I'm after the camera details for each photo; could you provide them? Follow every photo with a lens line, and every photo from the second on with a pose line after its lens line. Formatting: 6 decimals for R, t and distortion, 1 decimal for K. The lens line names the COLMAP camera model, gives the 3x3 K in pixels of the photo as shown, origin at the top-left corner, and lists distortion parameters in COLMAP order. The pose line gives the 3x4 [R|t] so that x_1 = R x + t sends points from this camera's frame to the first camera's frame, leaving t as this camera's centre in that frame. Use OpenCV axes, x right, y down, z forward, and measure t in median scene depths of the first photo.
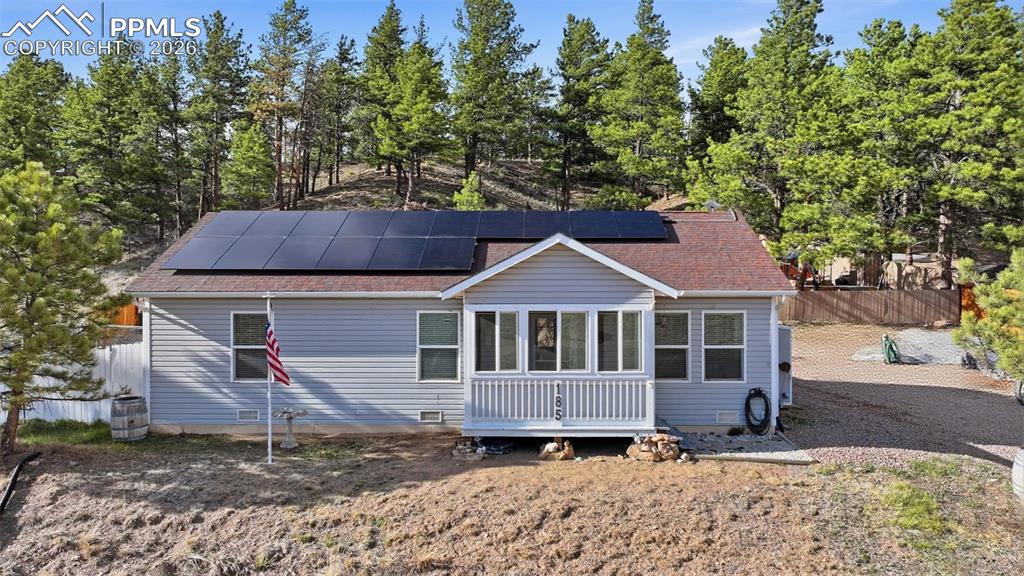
lens RADIAL K [[716.9, 0, 511.5], [0, 716.9, 286.6], [0, 0, 1]] dist [0.003440, 0.010306]
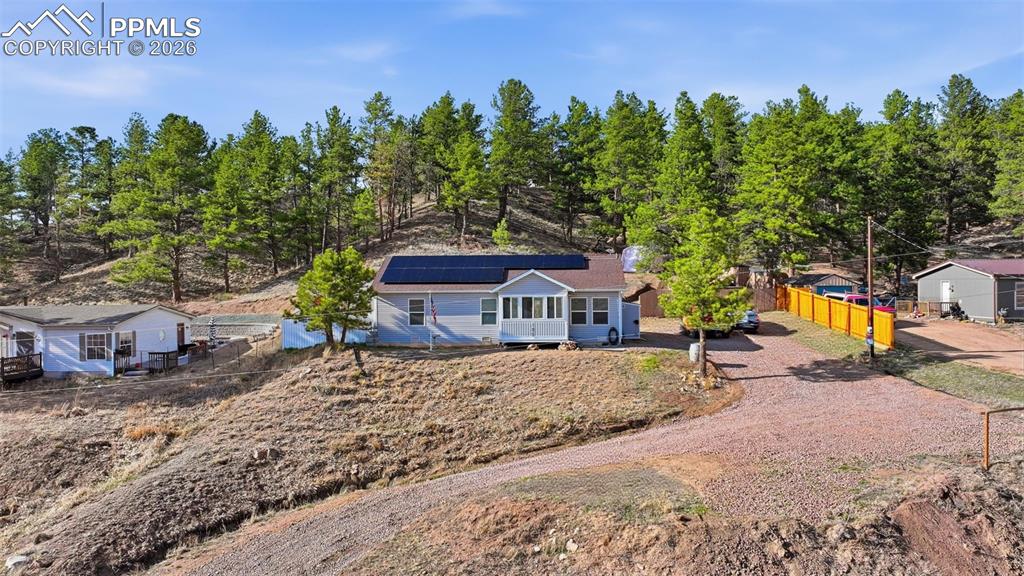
lens RADIAL K [[716.9, 0, 510.6], [0, 716.9, 291.7], [0, 0, 1]] dist [0.003440, 0.010306]
pose [[0.998689, -0.005812, -0.050865, 0.106760], [0.006030, 0.999973, 0.004119, 0.001536], [0.050840, -0.004420, 0.998697, -1.560501]]
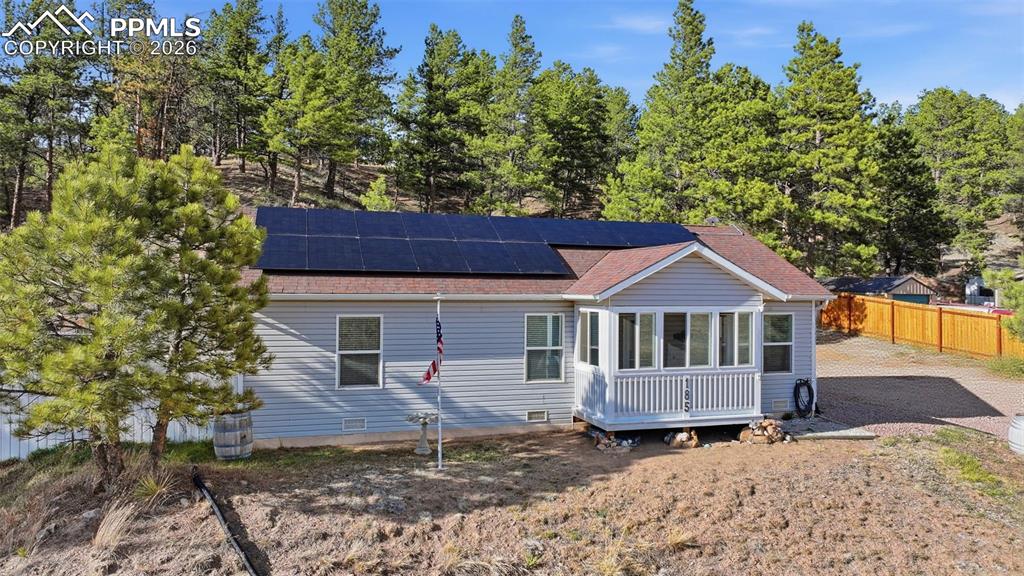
lens RADIAL K [[716.9, 0, 510.3], [0, 716.9, 286.7], [0, 0, 1]] dist [0.003440, 0.010306]
pose [[0.949321, 0.008932, 0.314183, -0.477103], [-0.005566, 0.999917, -0.011610, 0.007637], [-0.314260, 0.009273, 0.949292, 0.034380]]
